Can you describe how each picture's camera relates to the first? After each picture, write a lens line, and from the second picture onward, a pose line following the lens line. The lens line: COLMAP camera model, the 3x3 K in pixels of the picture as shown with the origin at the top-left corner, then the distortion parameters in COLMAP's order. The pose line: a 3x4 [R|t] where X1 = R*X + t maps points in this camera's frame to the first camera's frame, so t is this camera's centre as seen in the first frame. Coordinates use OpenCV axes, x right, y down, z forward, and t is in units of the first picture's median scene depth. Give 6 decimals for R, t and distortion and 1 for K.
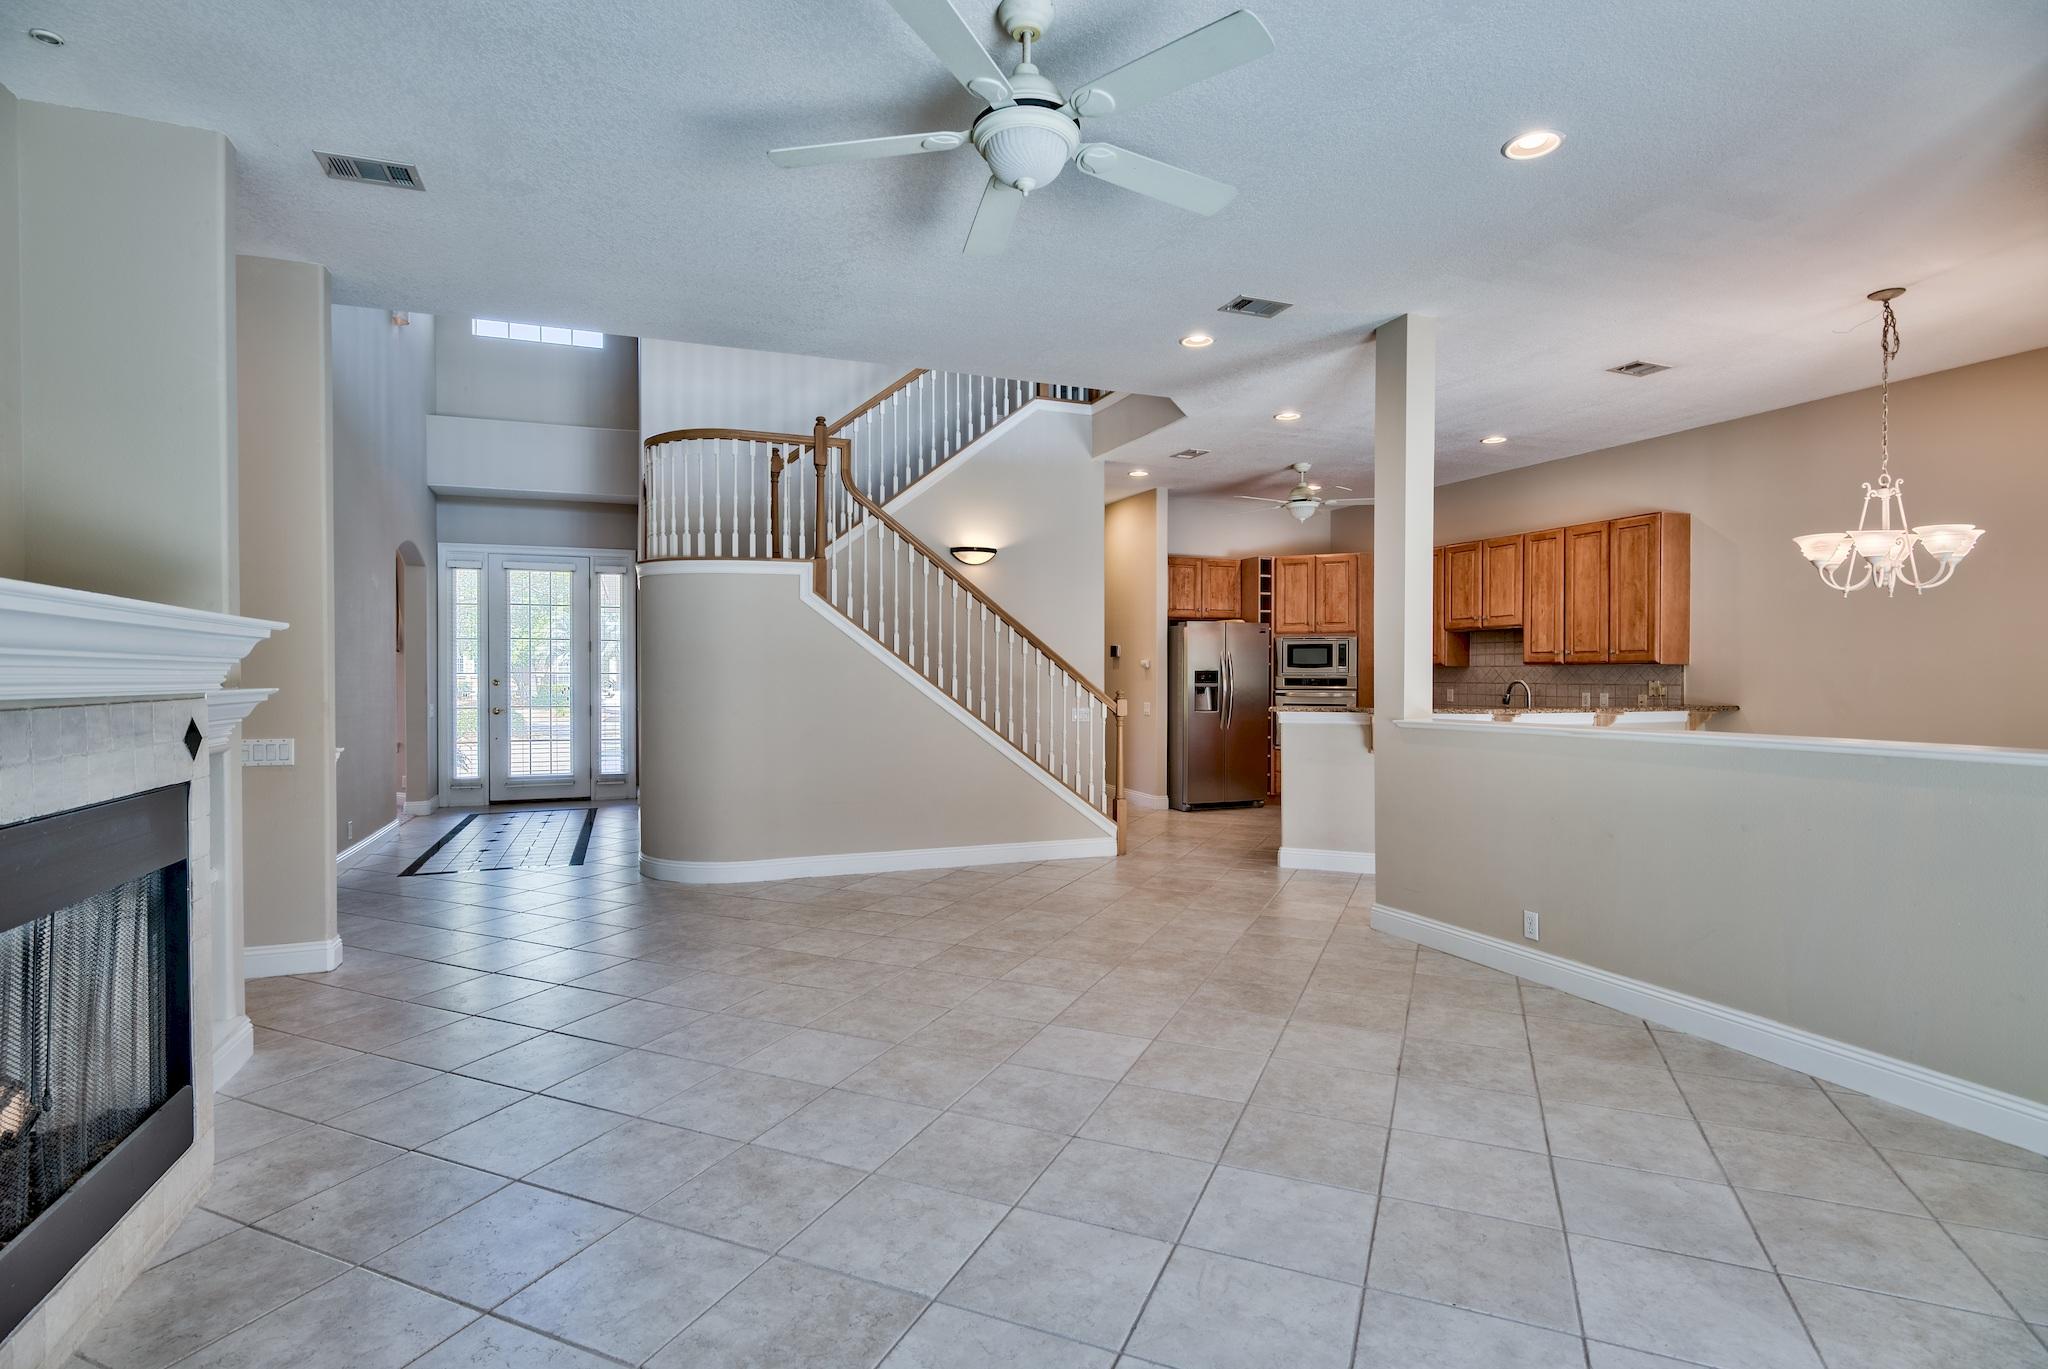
lens RADIAL K [[1010.0, 0, 1034.8], [0, 1010.0, 674.1], [0, 0, 1]] dist [-0.004721, -0.001187]
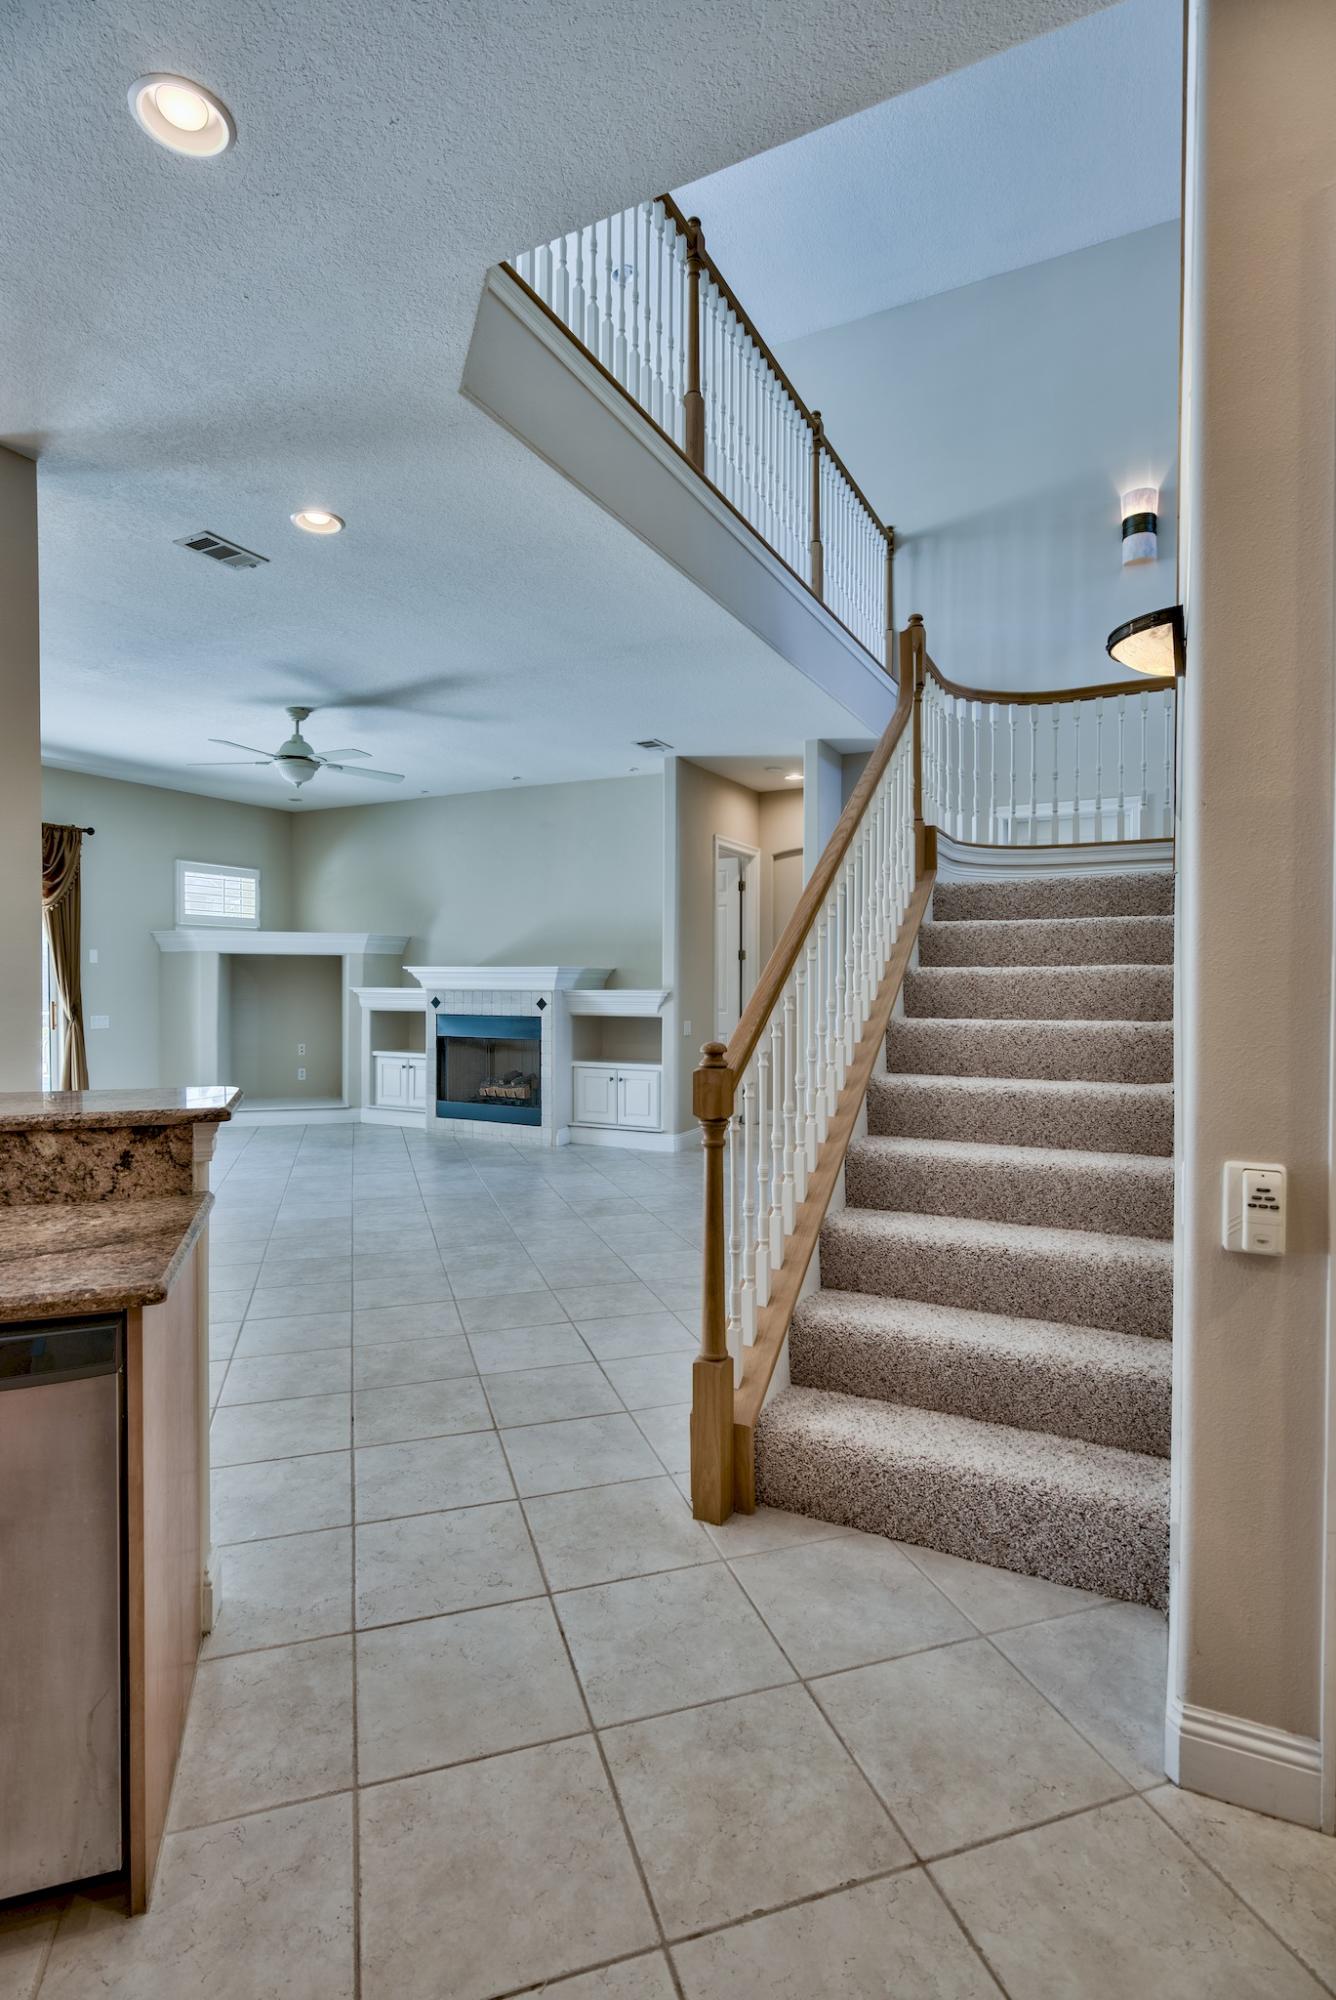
lens RADIAL K [[986.3, 0, 657.6], [0, 986.3, 1003.5], [0, 0, 1]] dist [-0.004721, -0.001187]
pose [[-0.765876, 0.011715, -0.642881, 0.292425], [-0.005755, 0.999669, 0.025073, -0.006203], [0.642962, 0.022903, -0.765556, 1.158326]]
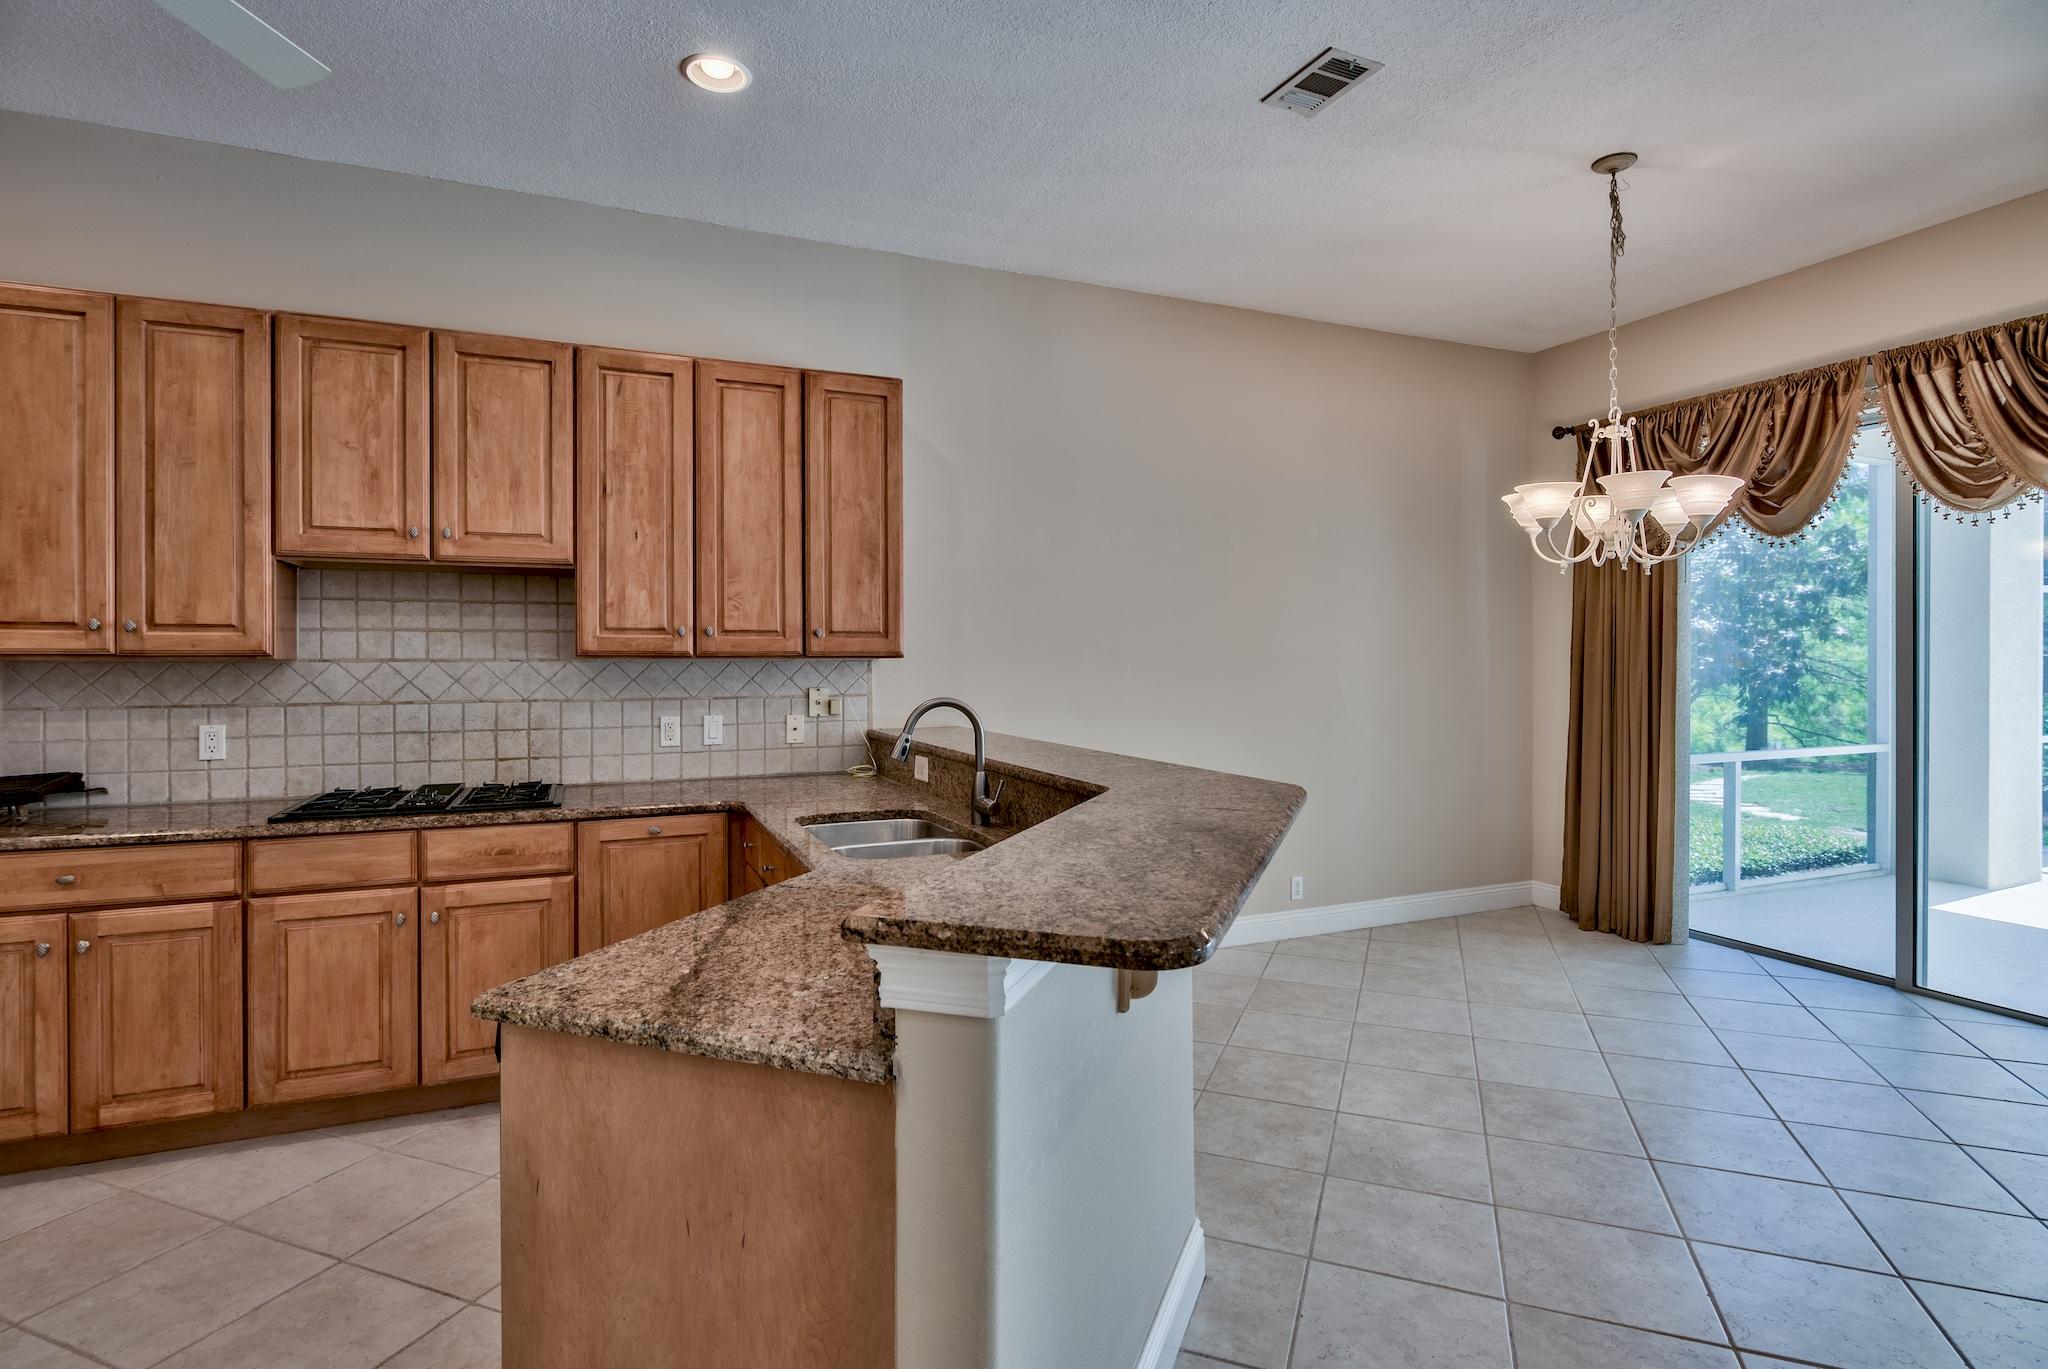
lens RADIAL K [[1010.0, 0, 1007.8], [0, 1010.0, 684.0], [0, 0, 1]] dist [-0.004721, -0.001187]
pose [[-0.020247, -0.018585, 0.999622, 0.062520], [0.004481, 0.999815, 0.018679, -0.005311], [-0.999785, 0.004858, -0.020160, 0.878219]]
